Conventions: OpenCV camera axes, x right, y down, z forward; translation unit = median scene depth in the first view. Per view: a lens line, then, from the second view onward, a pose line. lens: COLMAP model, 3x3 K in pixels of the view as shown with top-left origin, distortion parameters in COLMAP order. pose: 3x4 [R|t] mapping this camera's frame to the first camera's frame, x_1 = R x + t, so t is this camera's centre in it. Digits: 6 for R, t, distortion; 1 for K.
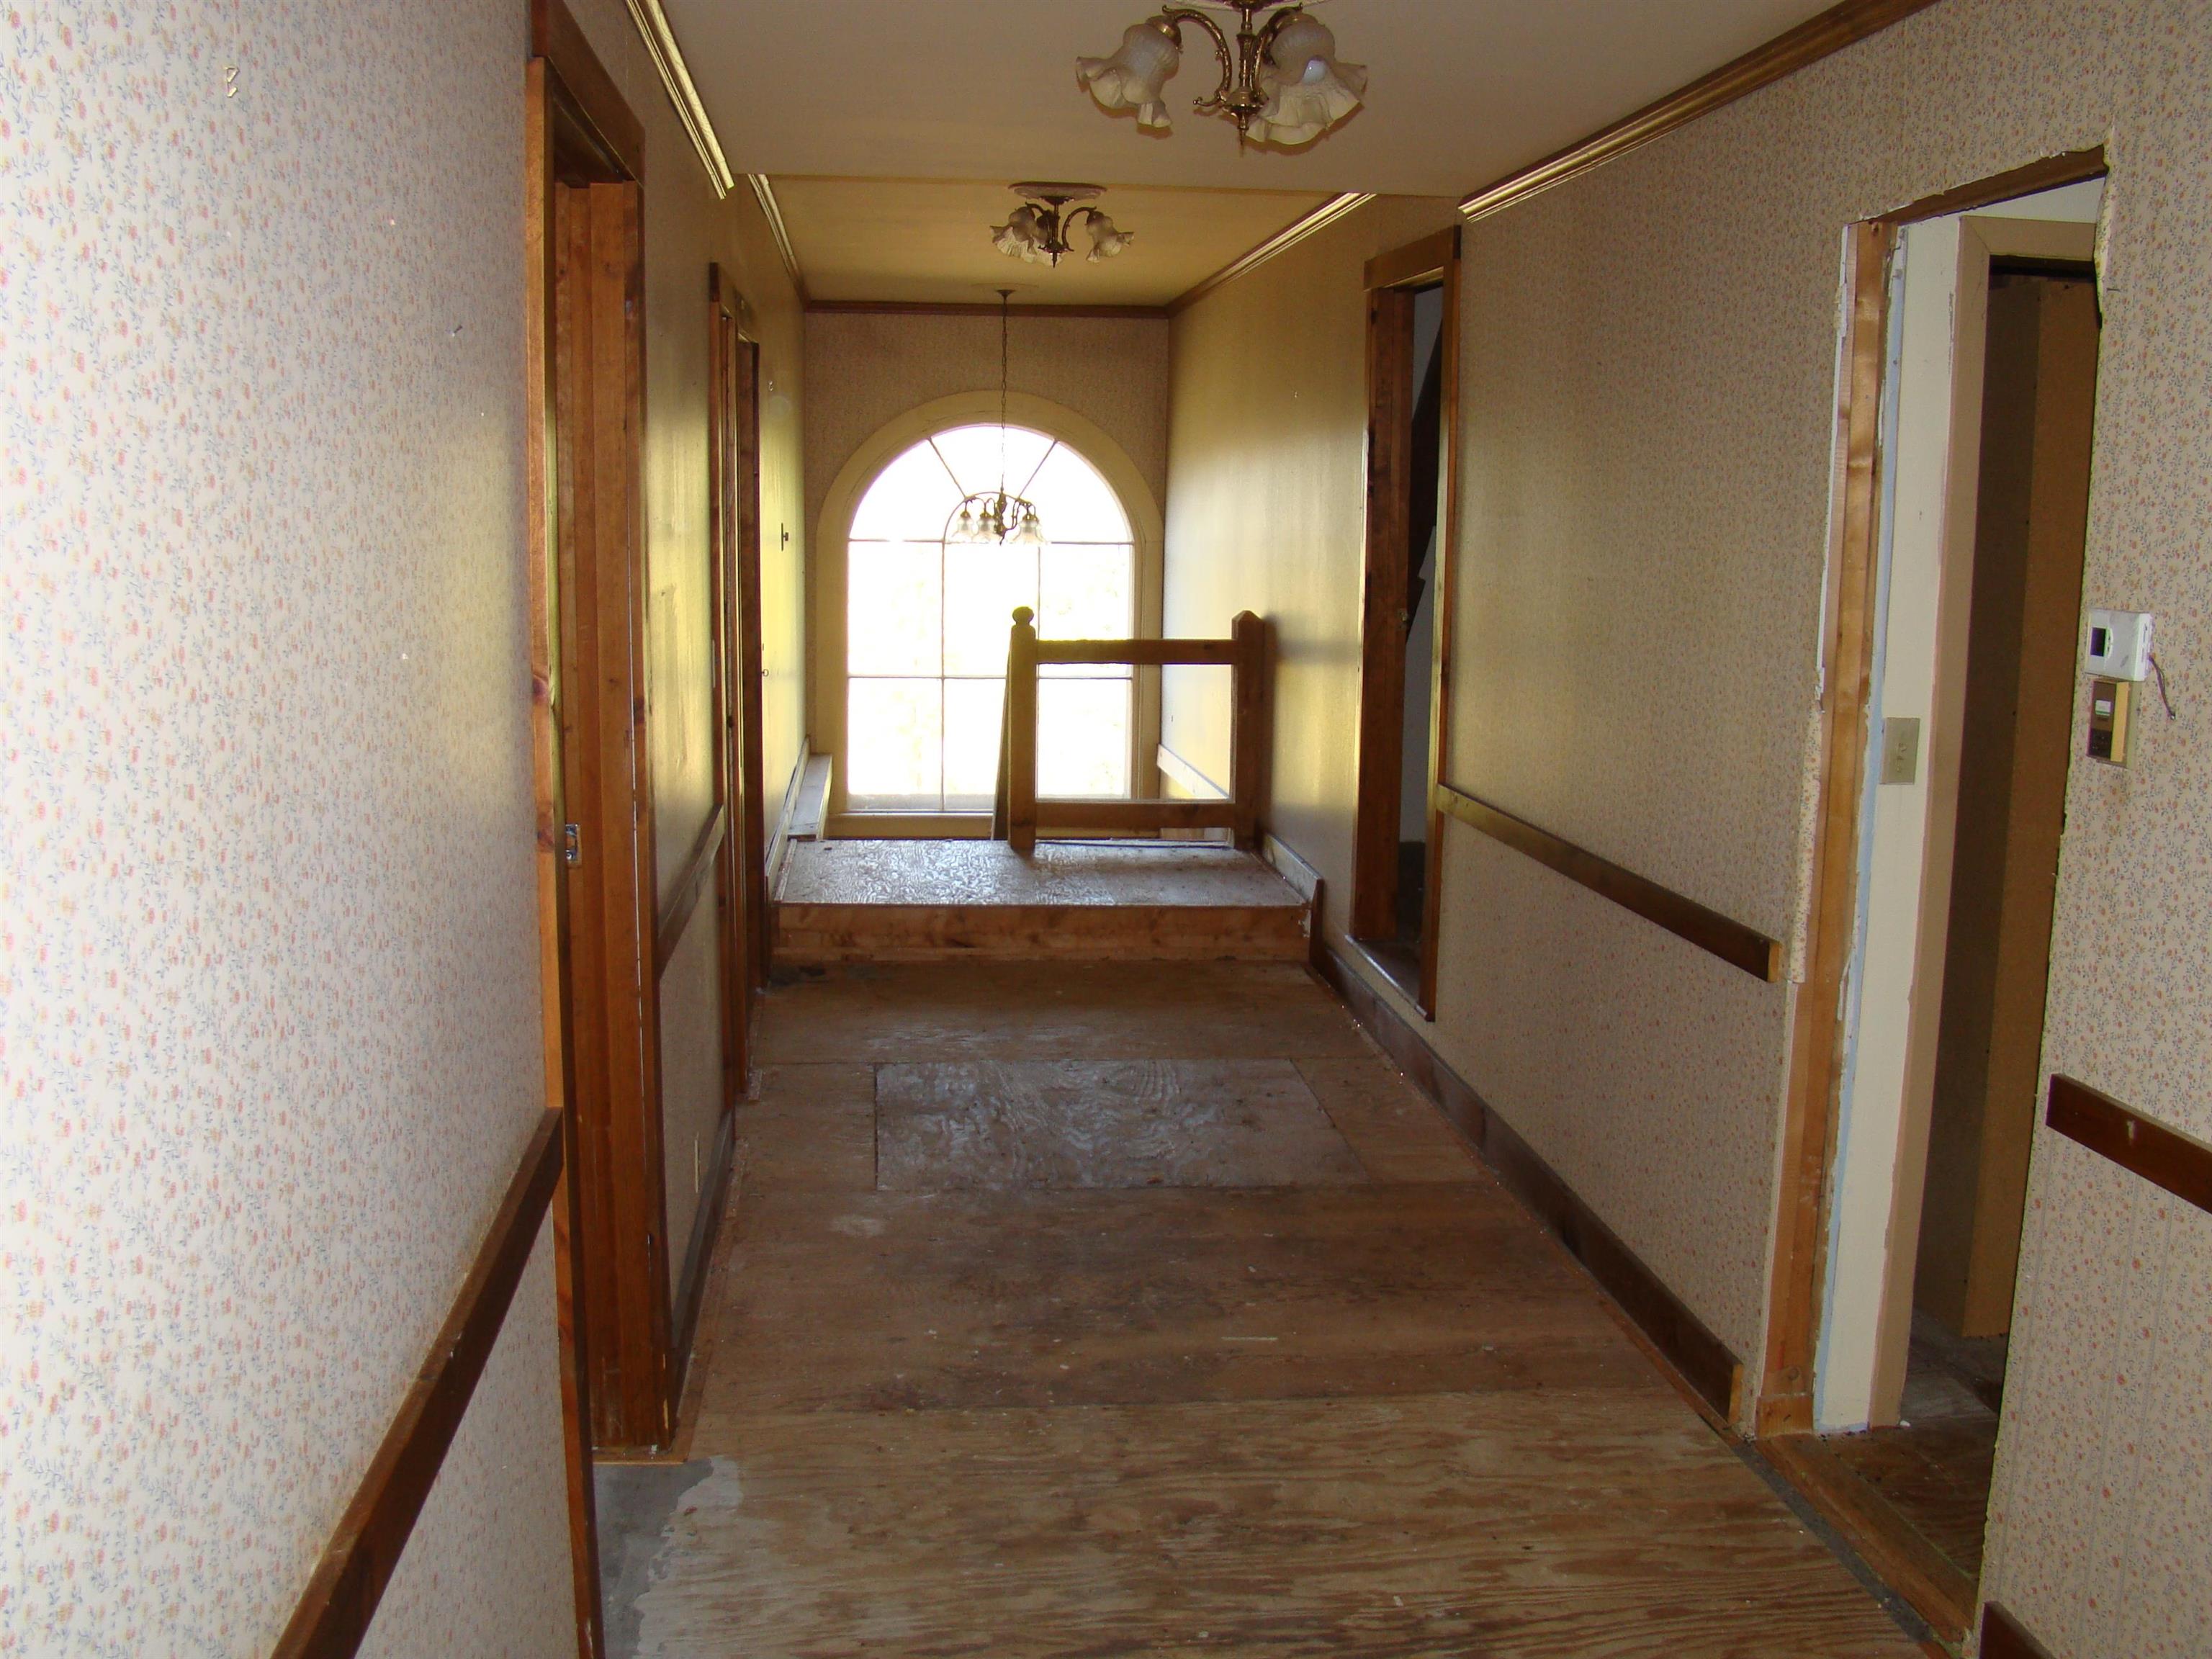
lens RADIAL K [[2065.7, 0, 1105.3], [0, 2065.7, 831.9], [0, 0, 1]] dist [-0.106674, 0.000000]
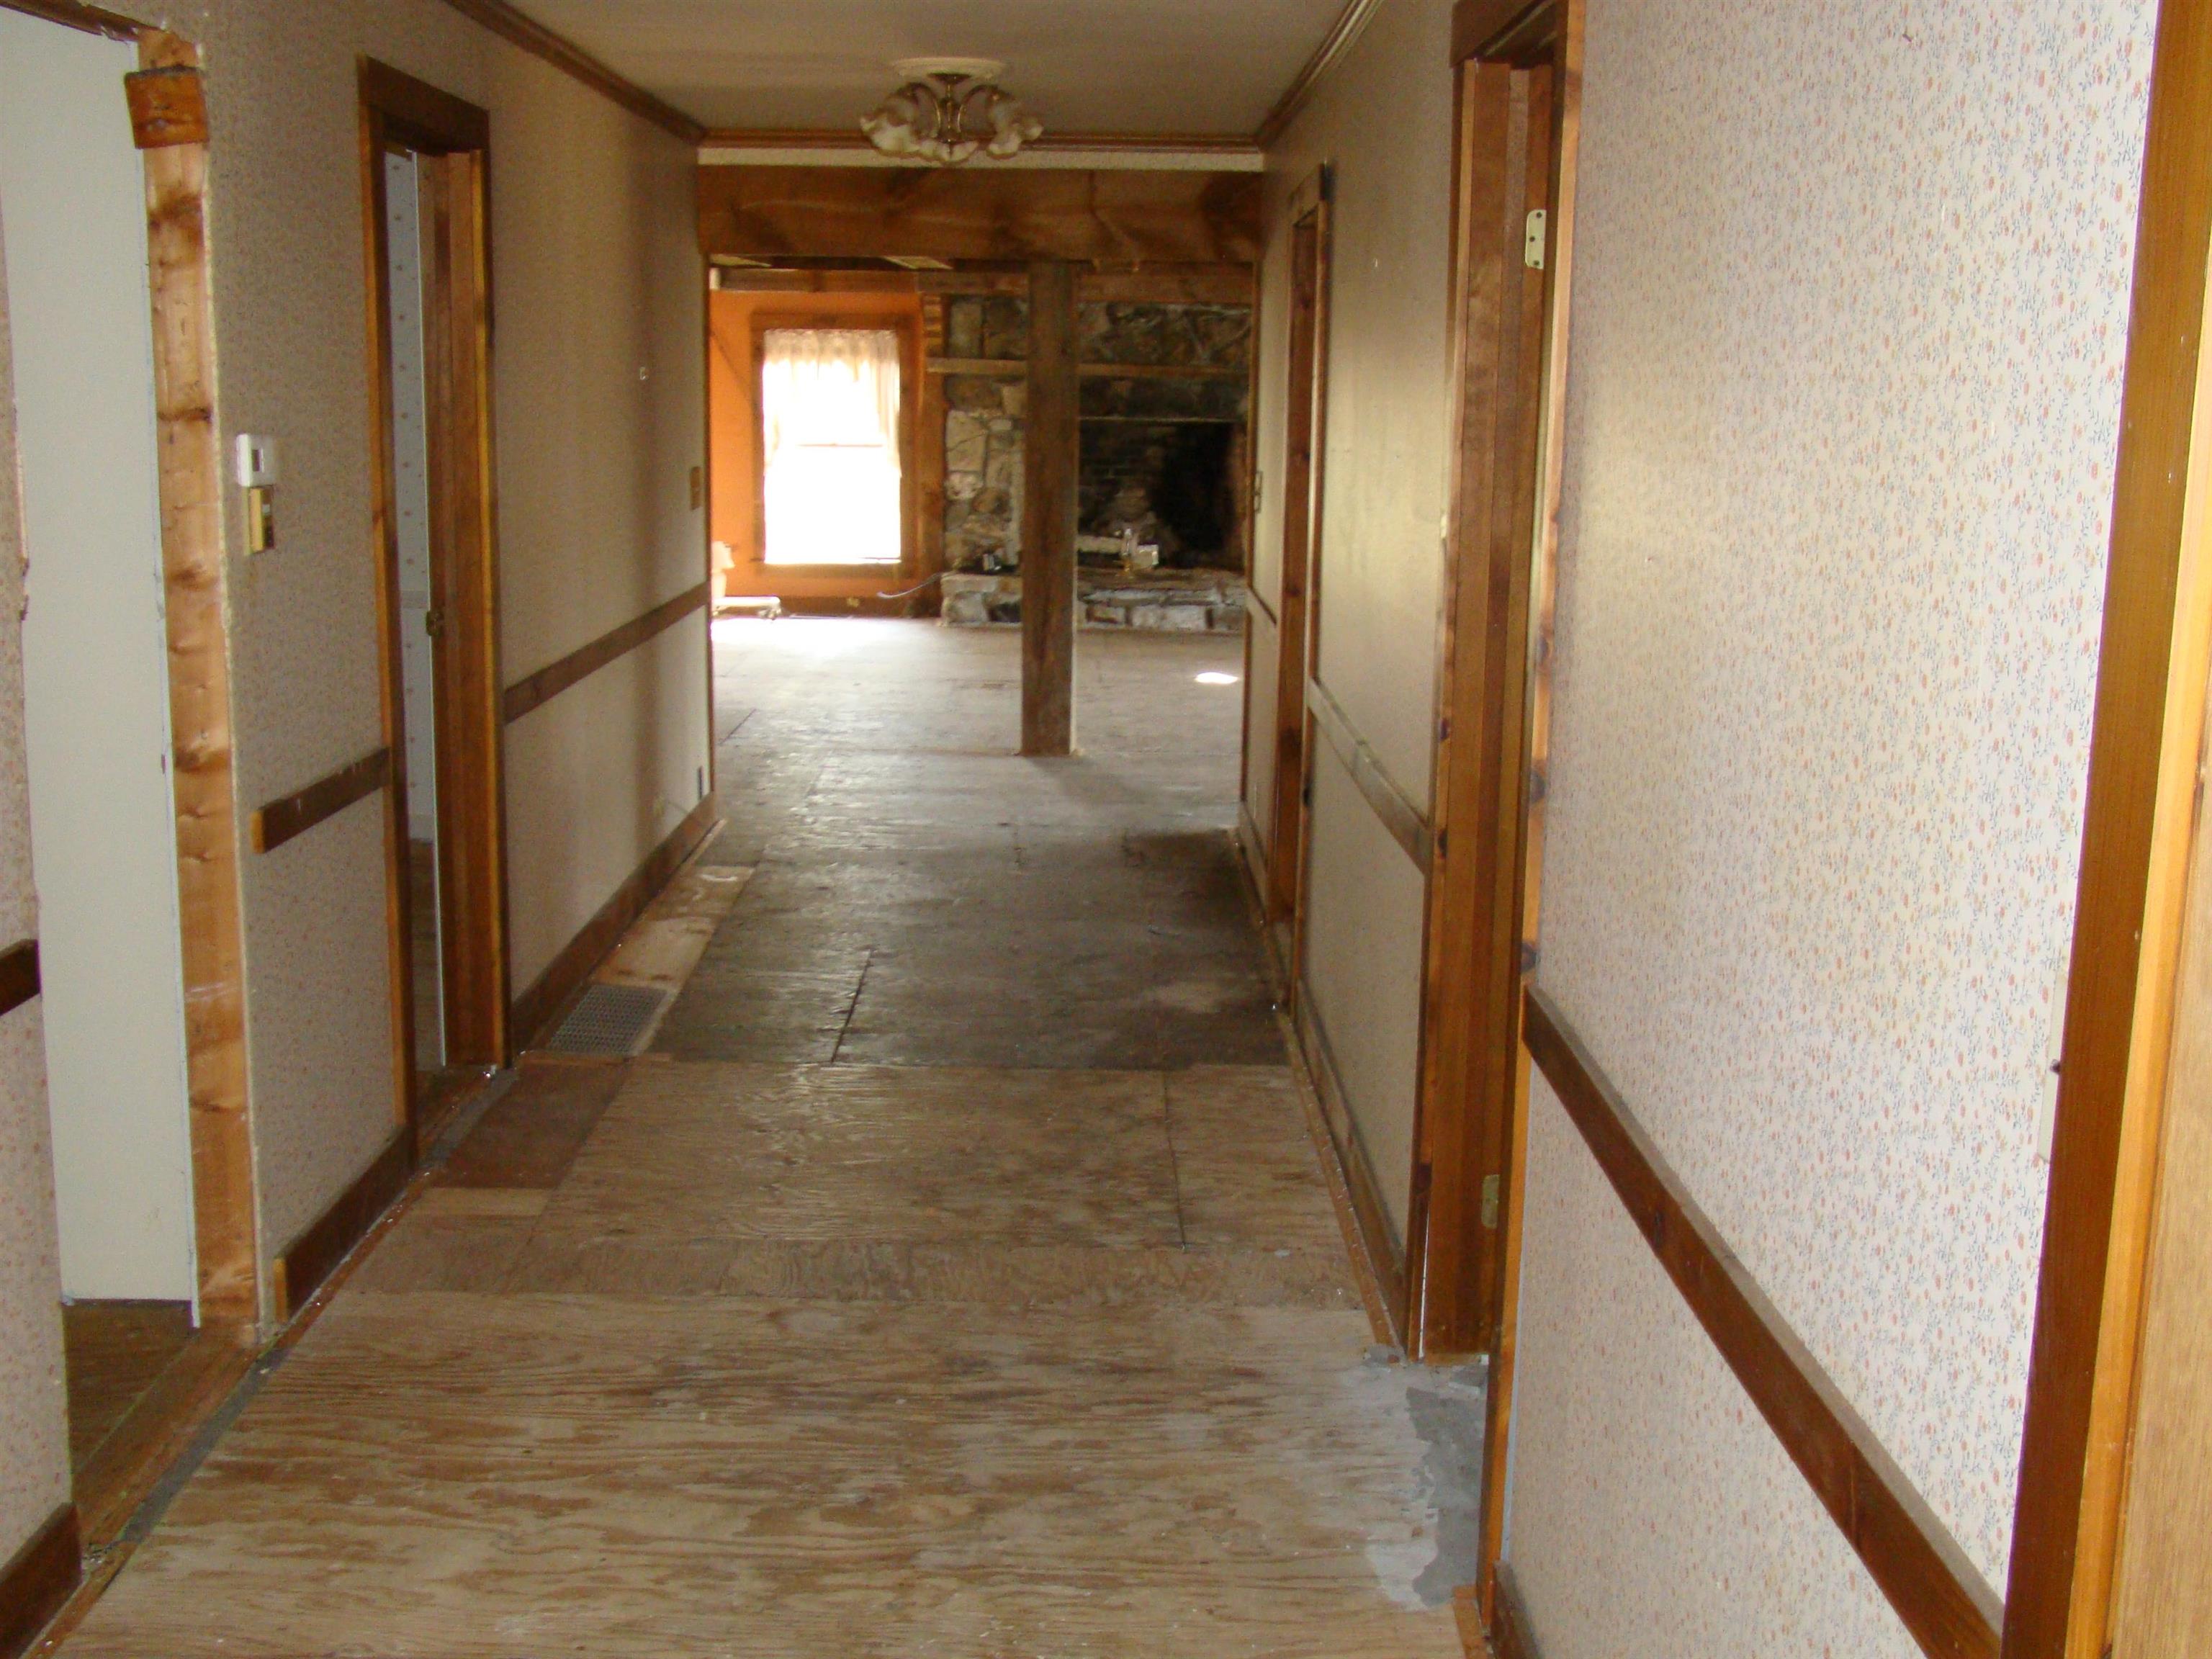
lens RADIAL K [[2318.3, 0, 1108.8], [0, 2318.3, 818.0], [0, 0, 1]] dist [-0.015646, 0.000000]
pose [[-0.994057, -0.050433, 0.096478, -0.152030], [-0.014497, 0.939651, 0.341828, -0.299709], [-0.107895, 0.338397, -0.934797, 1.846907]]
